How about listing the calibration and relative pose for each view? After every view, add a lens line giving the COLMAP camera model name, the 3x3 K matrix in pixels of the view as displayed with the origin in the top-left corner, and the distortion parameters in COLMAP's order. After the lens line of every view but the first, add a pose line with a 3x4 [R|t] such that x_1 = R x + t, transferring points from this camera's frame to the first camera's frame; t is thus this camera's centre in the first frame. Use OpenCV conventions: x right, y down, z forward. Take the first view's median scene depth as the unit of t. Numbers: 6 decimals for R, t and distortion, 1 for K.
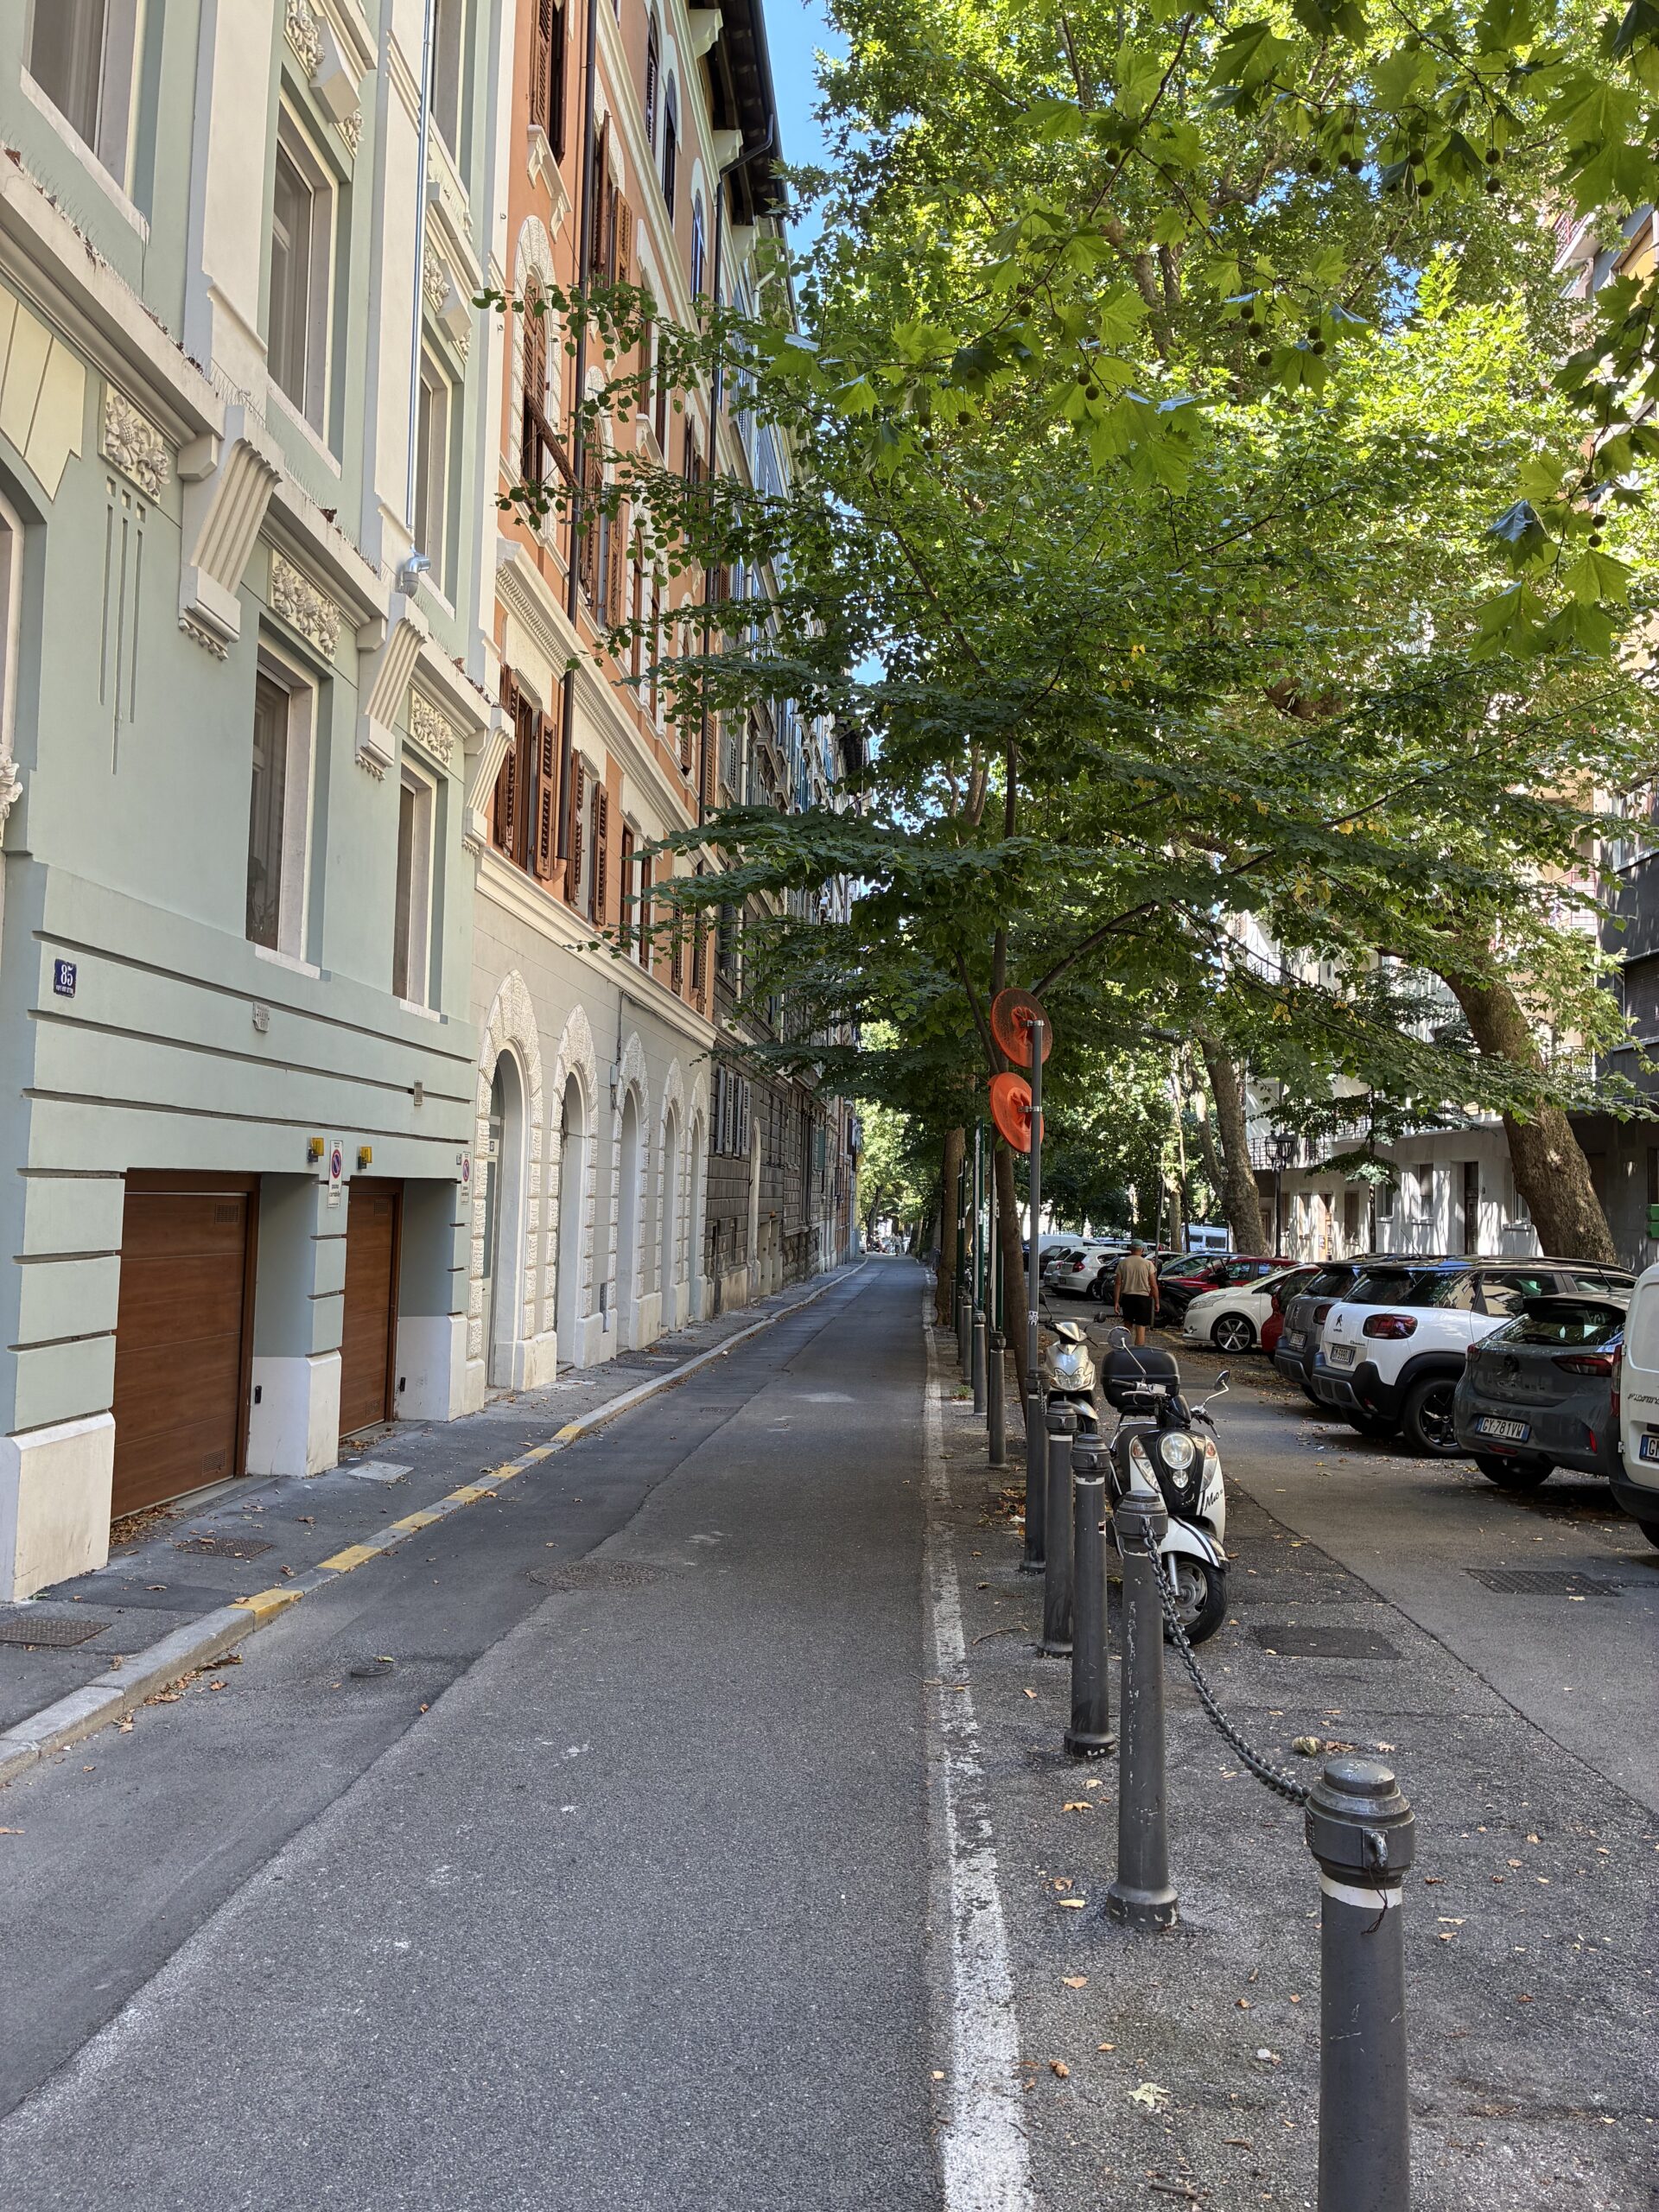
lens RADIAL K [[1687.2, 0, 827.0], [0, 1687.2, 1086.6], [0, 0, 1]] dist [0.053682, -0.075913]
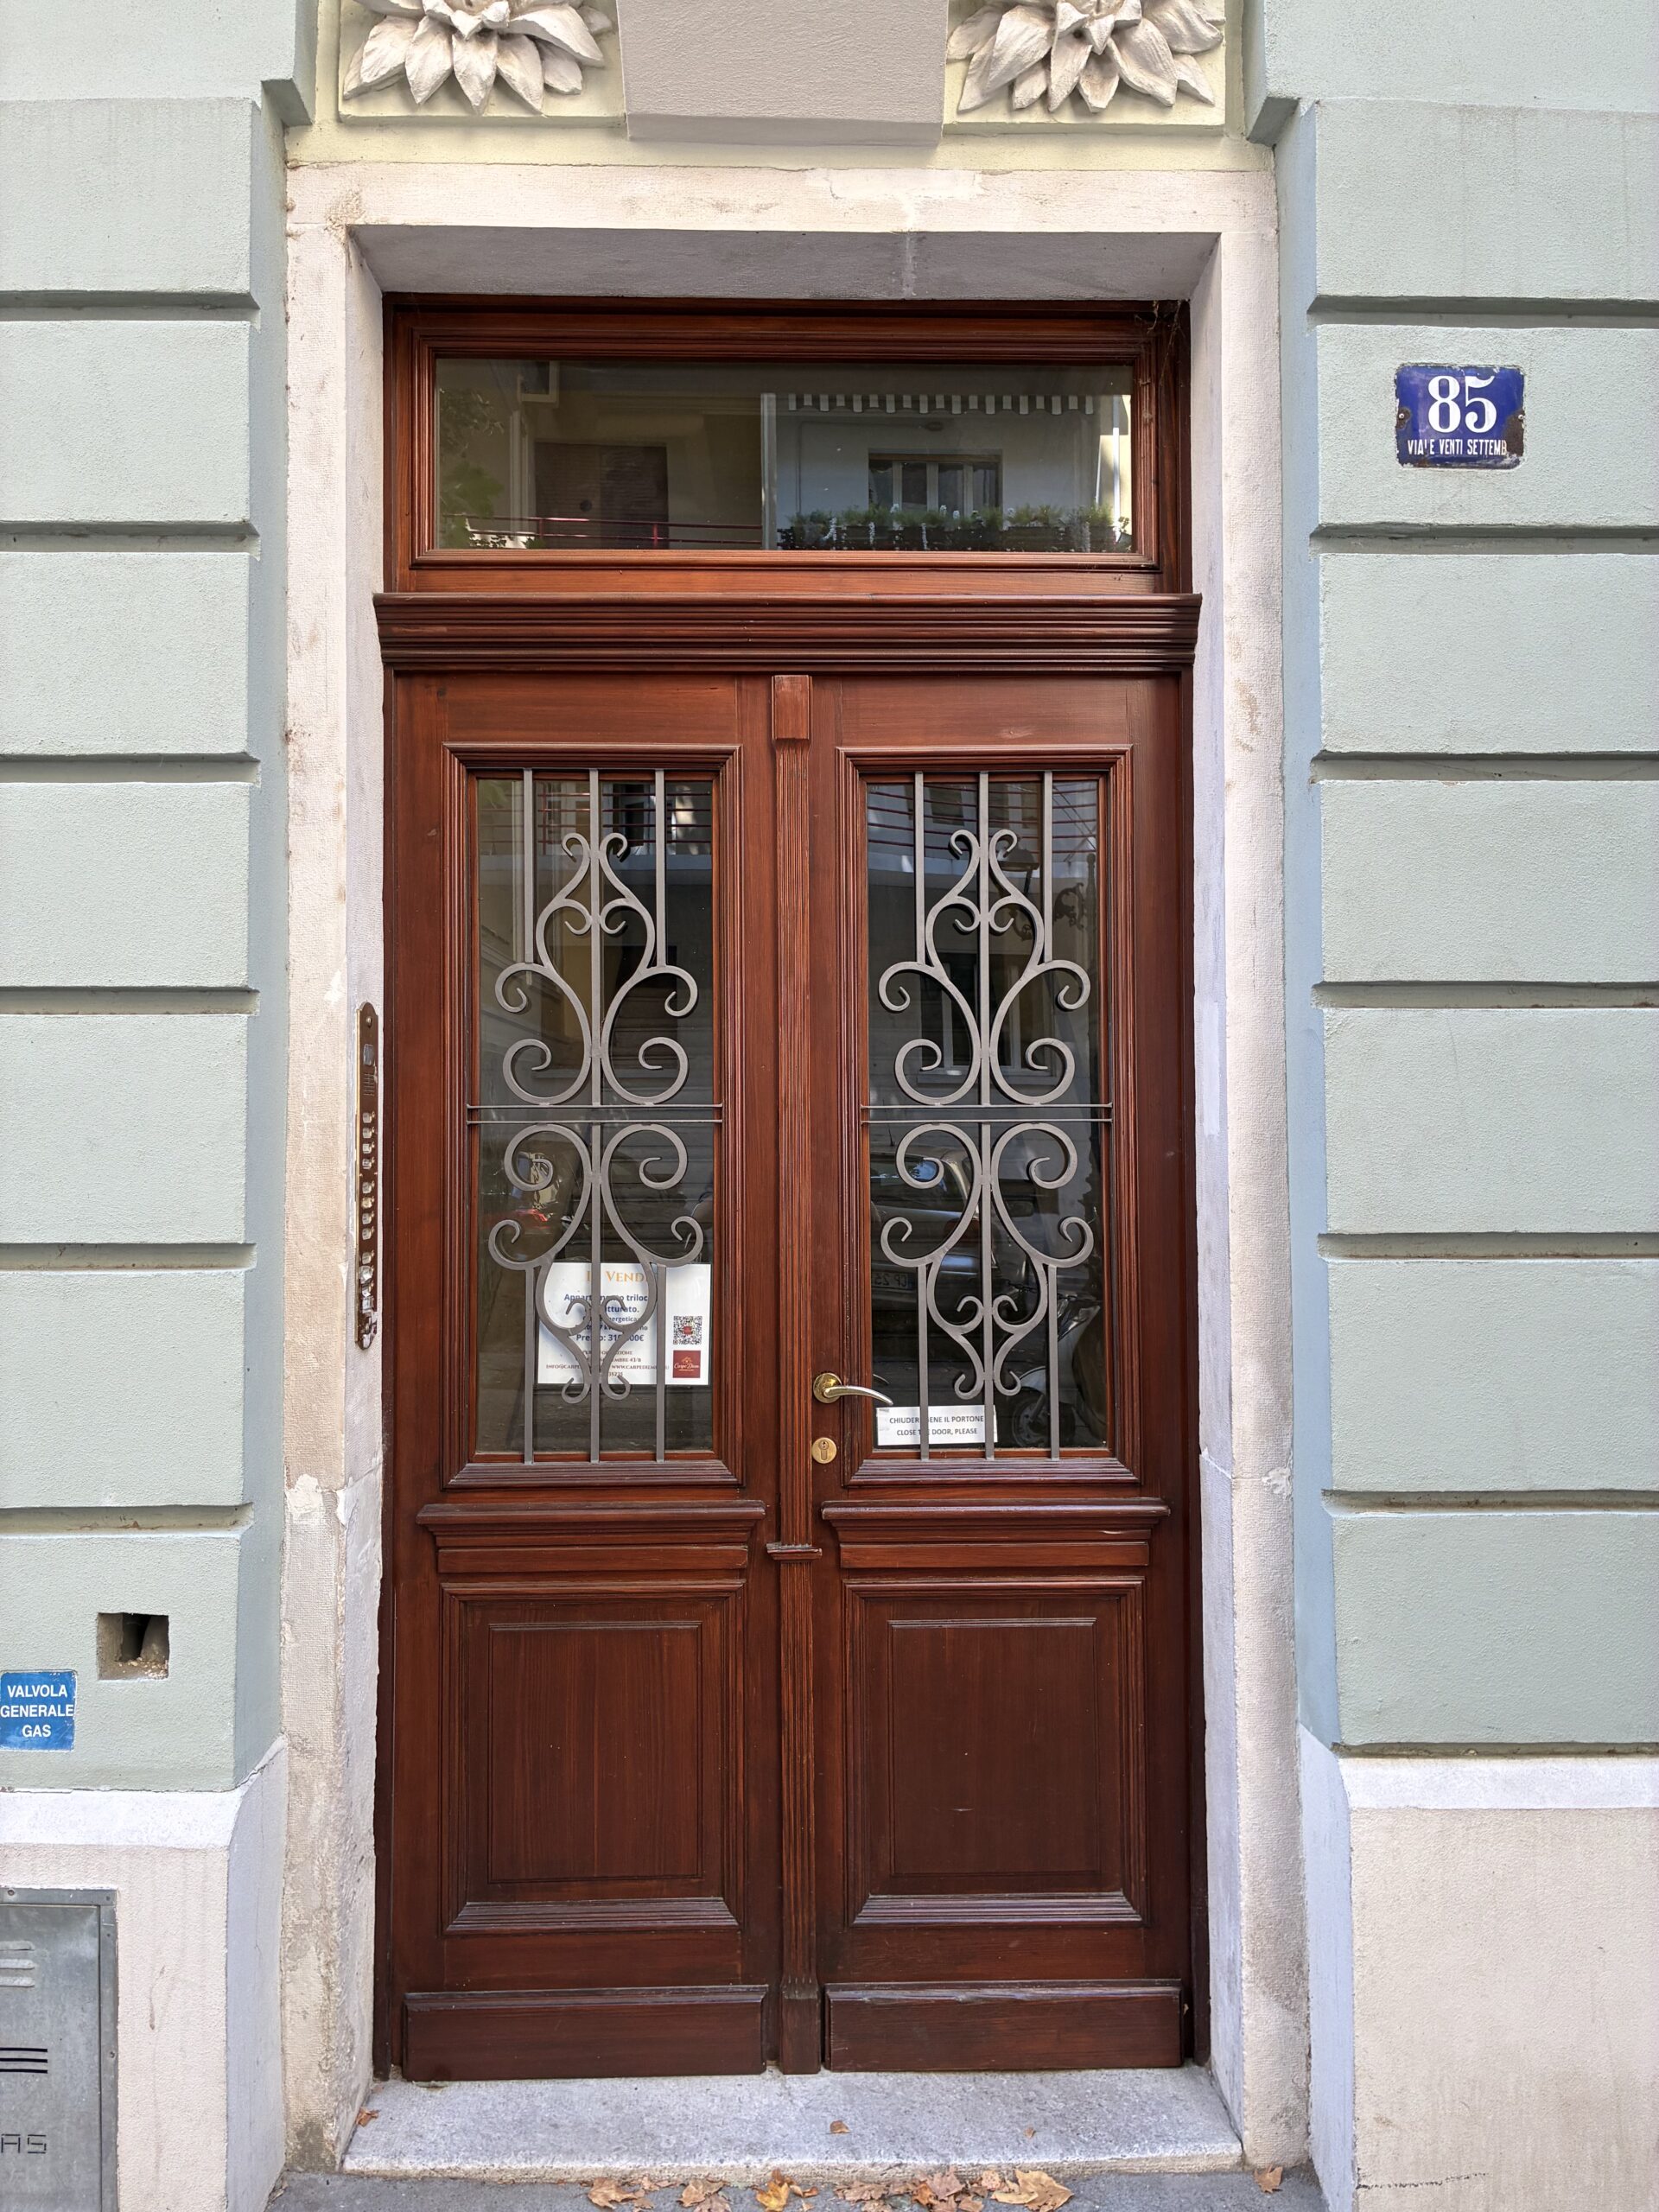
lens RADIAL K [[1692.4, 0, 838.4], [0, 1692.4, 1099.8], [0, 0, 1]] dist [0.055336, -0.071421]
pose [[0.082781, -0.056984, -0.994937, -0.072960], [0.068423, 0.996333, -0.051371, 0.045291], [0.994216, -0.063824, 0.086376, 0.473139]]
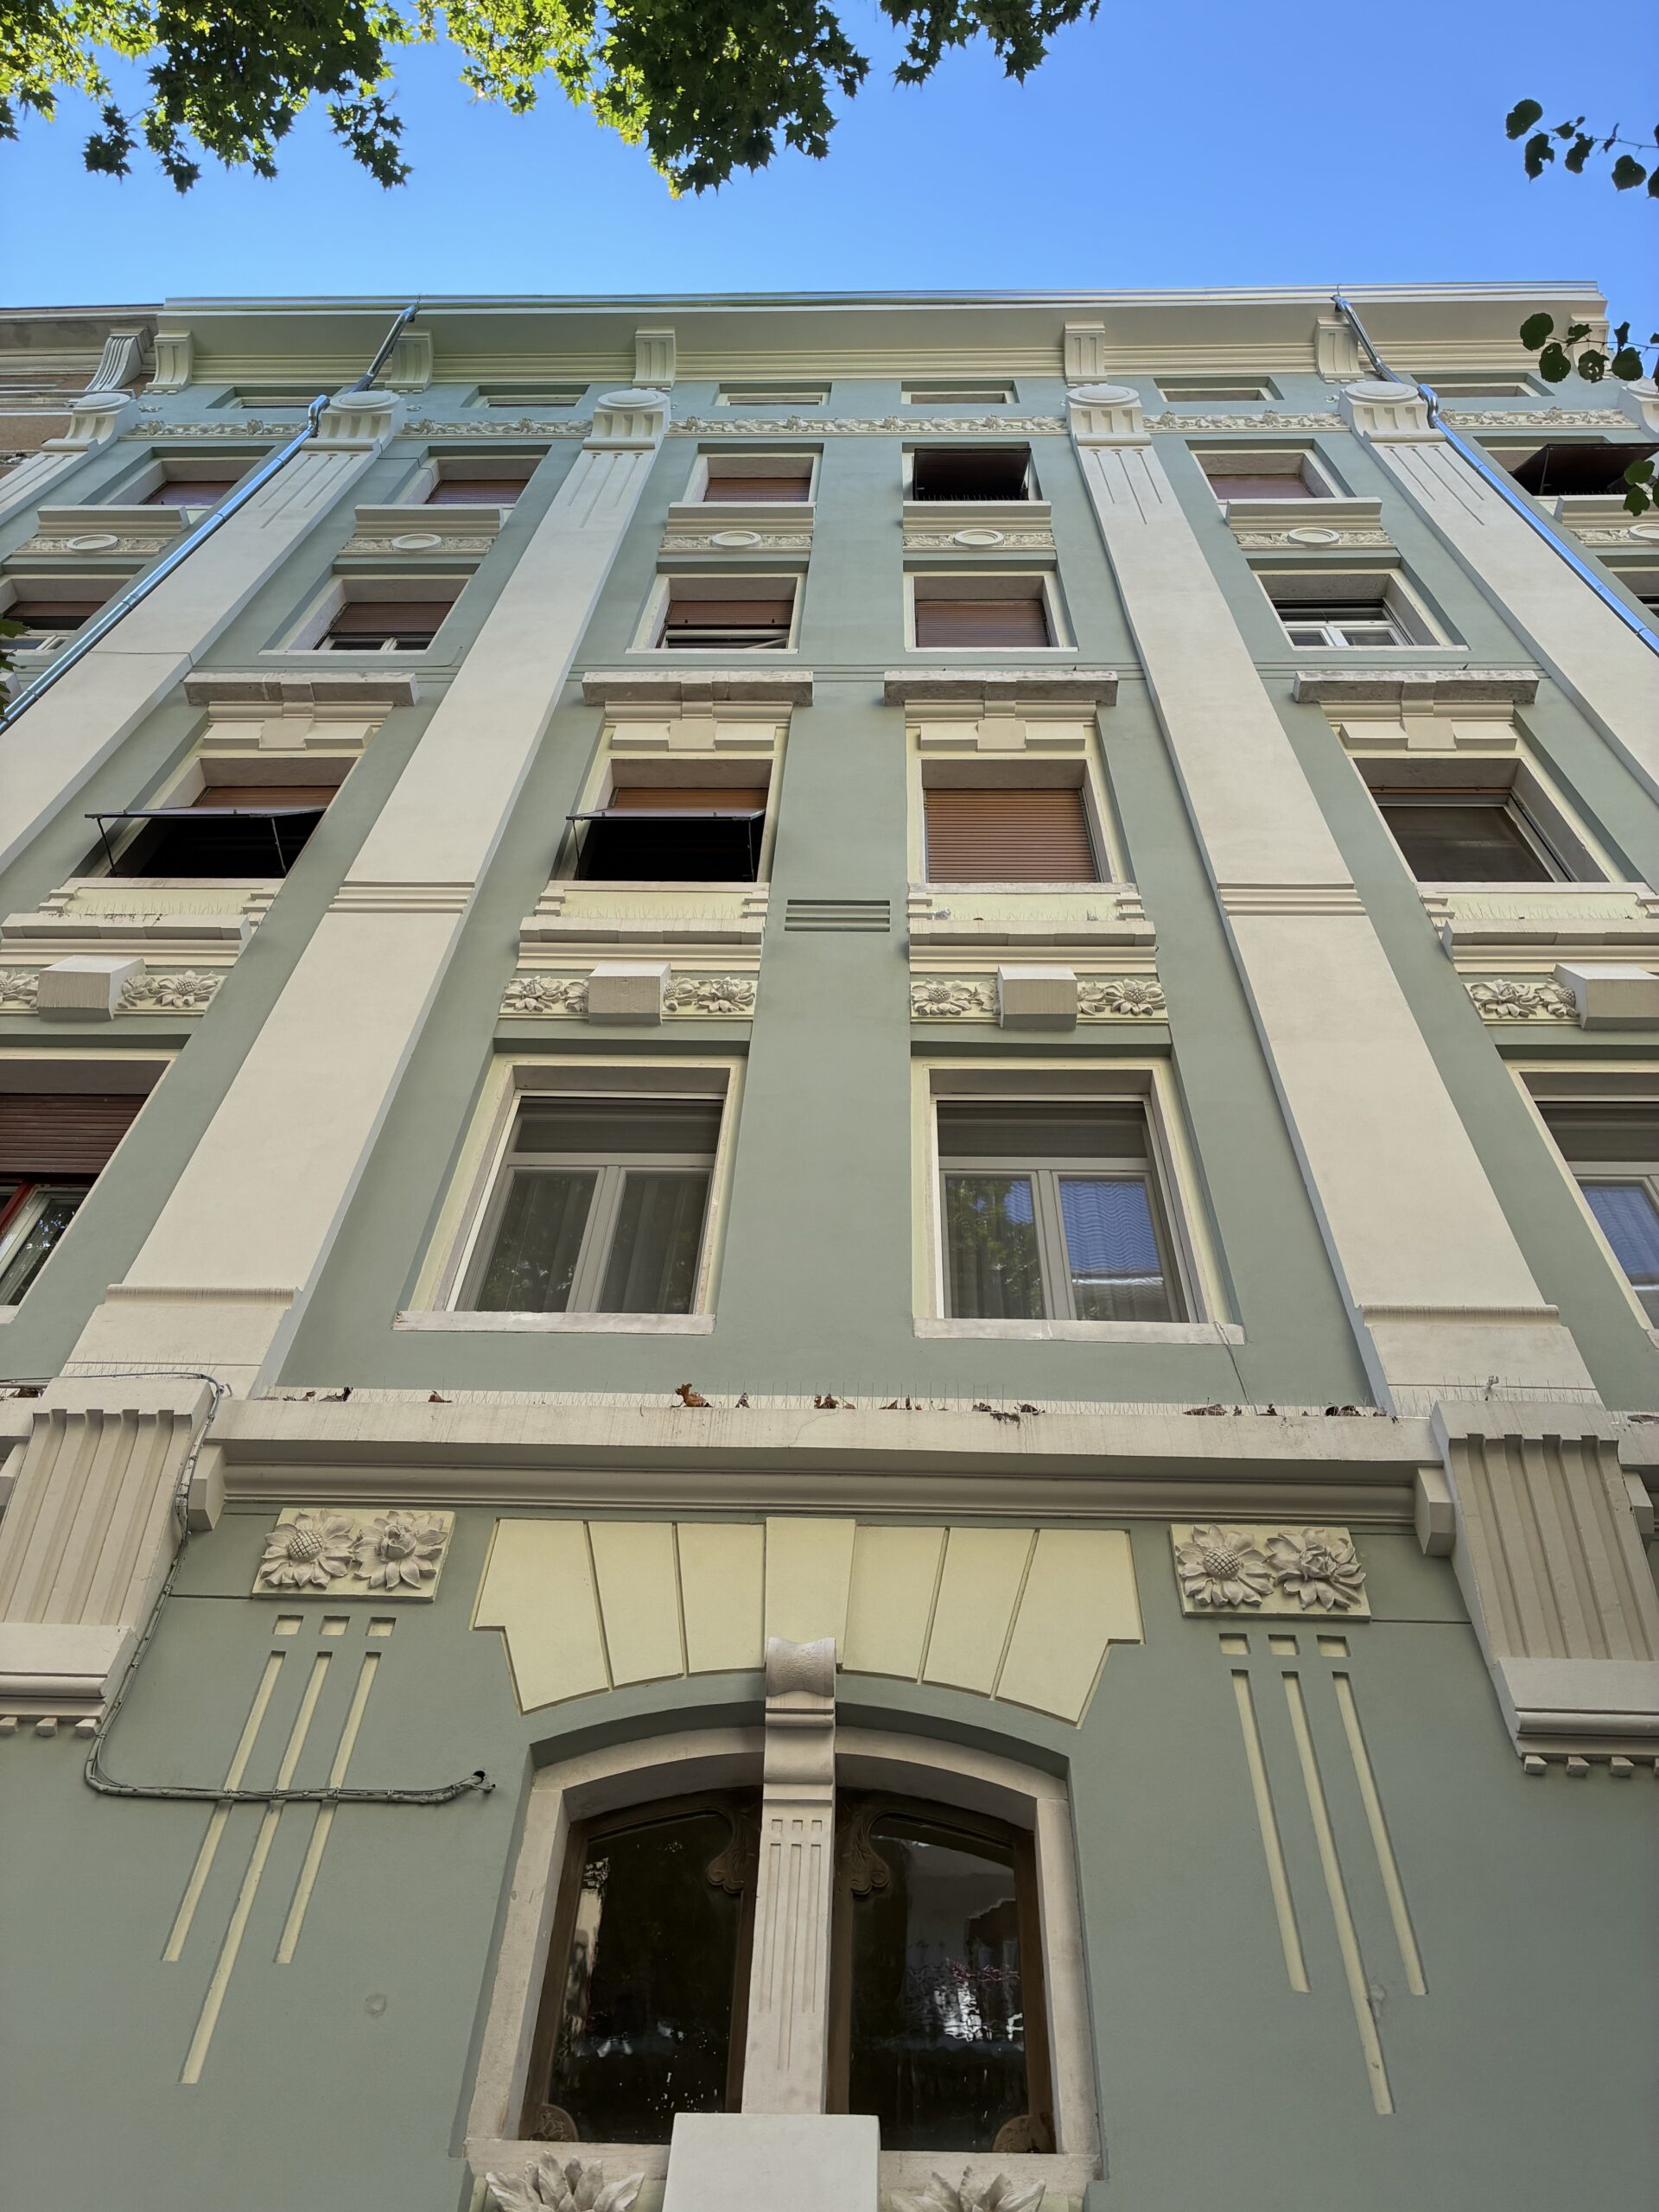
lens RADIAL K [[1687.2, 0, 827.0], [0, 1687.2, 1086.6], [0, 0, 1]] dist [0.053682, -0.075913]
pose [[0.043510, -0.827451, -0.559850, 0.068315], [0.029927, 0.561208, -0.827133, 0.036995], [0.998605, 0.019234, 0.049181, 0.483220]]
